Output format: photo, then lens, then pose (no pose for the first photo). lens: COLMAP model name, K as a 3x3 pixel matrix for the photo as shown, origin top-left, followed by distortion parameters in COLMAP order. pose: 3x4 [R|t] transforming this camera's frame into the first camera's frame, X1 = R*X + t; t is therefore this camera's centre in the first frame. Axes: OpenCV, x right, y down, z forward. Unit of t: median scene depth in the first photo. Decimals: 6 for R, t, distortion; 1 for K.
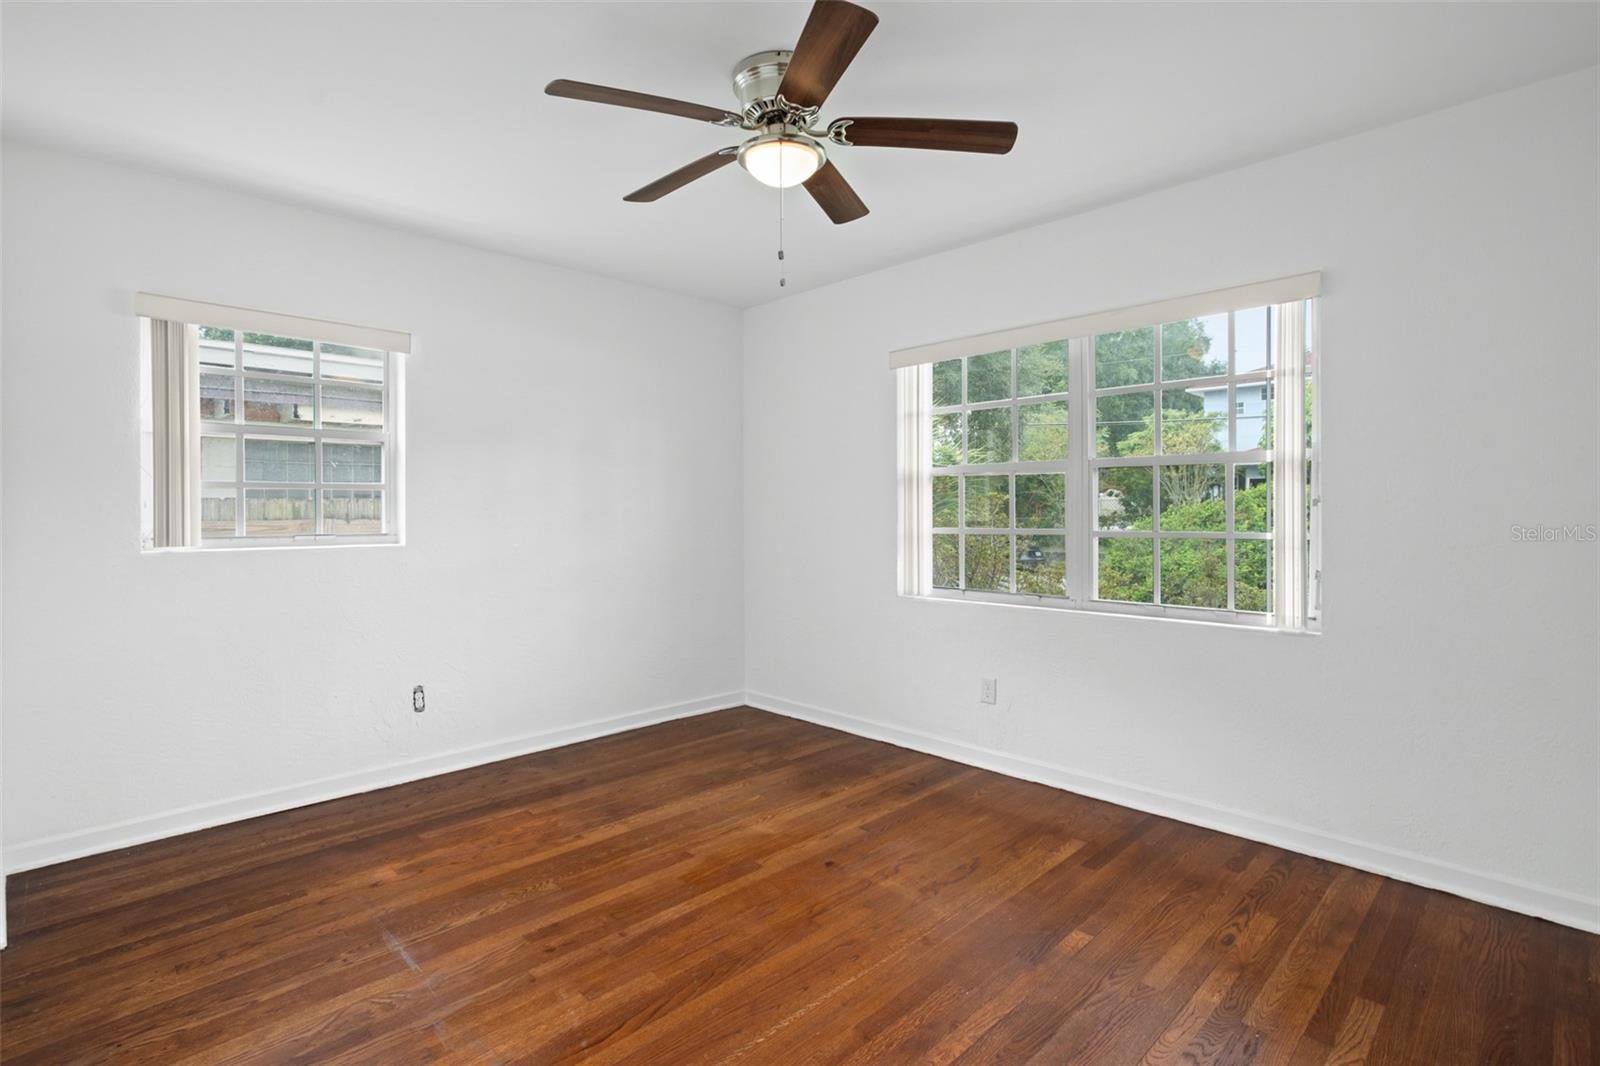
lens RADIAL K [[775.7, 0, 794.4], [0, 775.7, 517.3], [0, 0, 1]] dist [-0.037529, 0.022204]
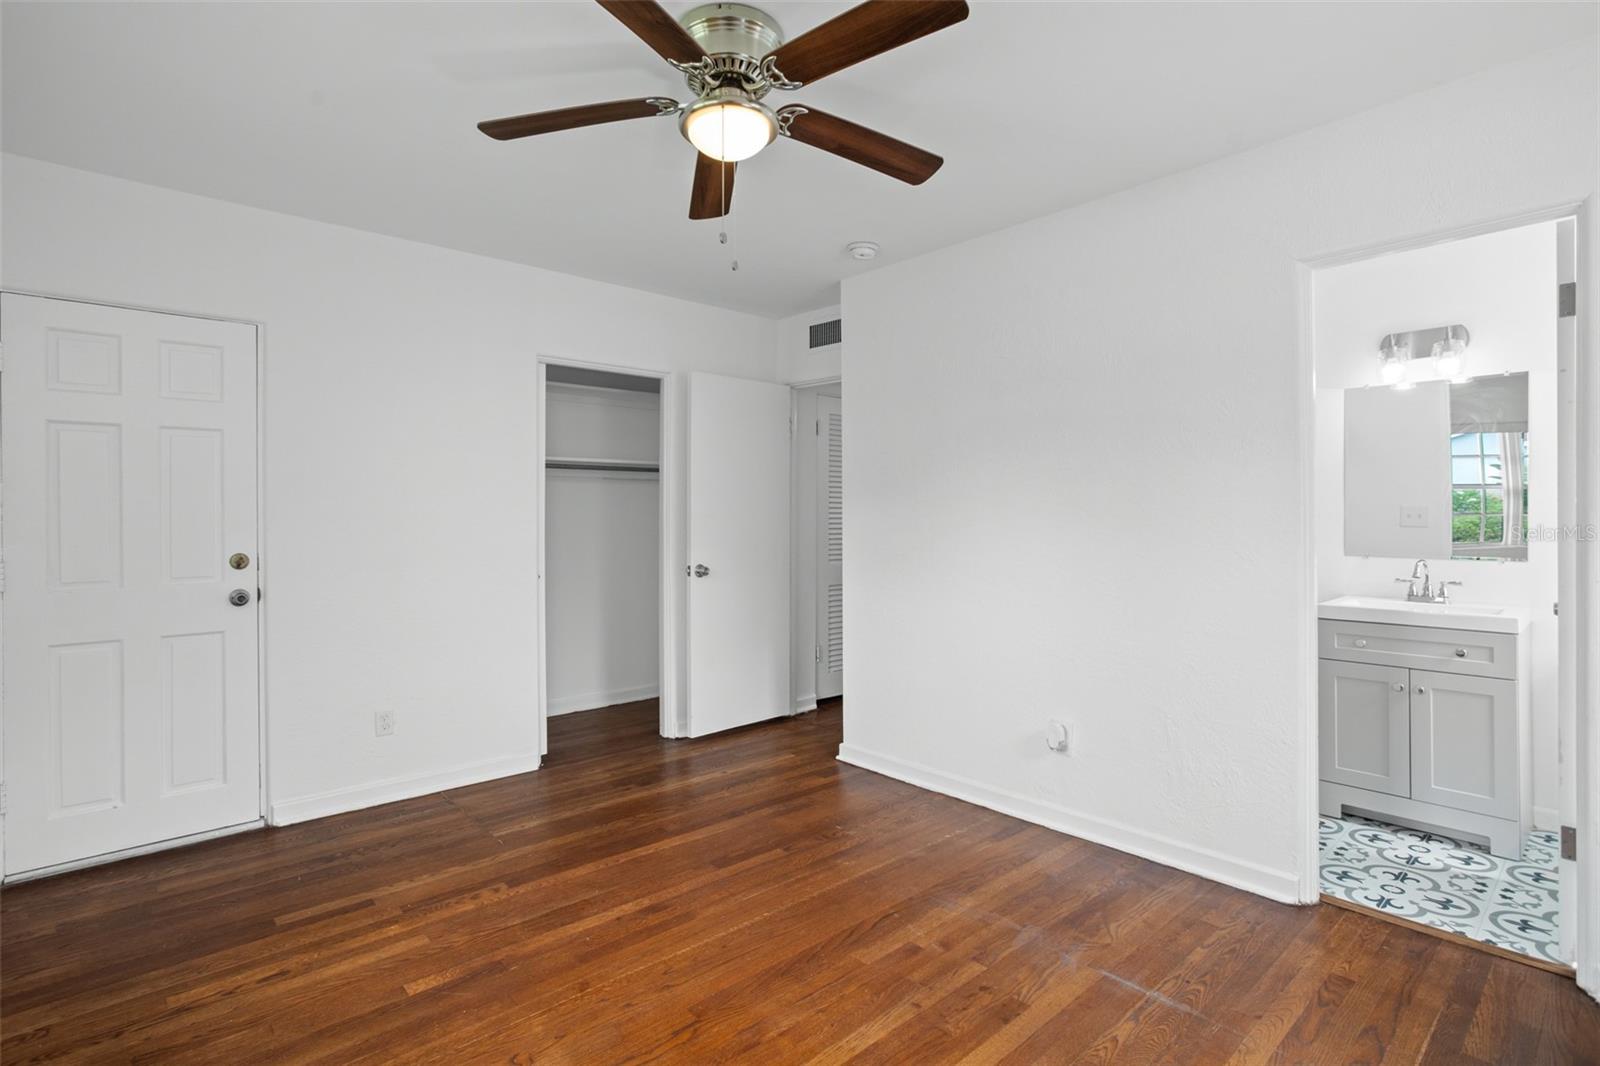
lens RADIAL K [[775.7, 0, 794.4], [0, 775.7, 517.3], [0, 0, 1]] dist [-0.037529, 0.022204]
pose [[-0.999187, 0.008387, 0.039430, -0.127516], [0.008738, 0.999924, 0.008745, -0.025487], [-0.039354, 0.009082, -0.999184, 1.942205]]
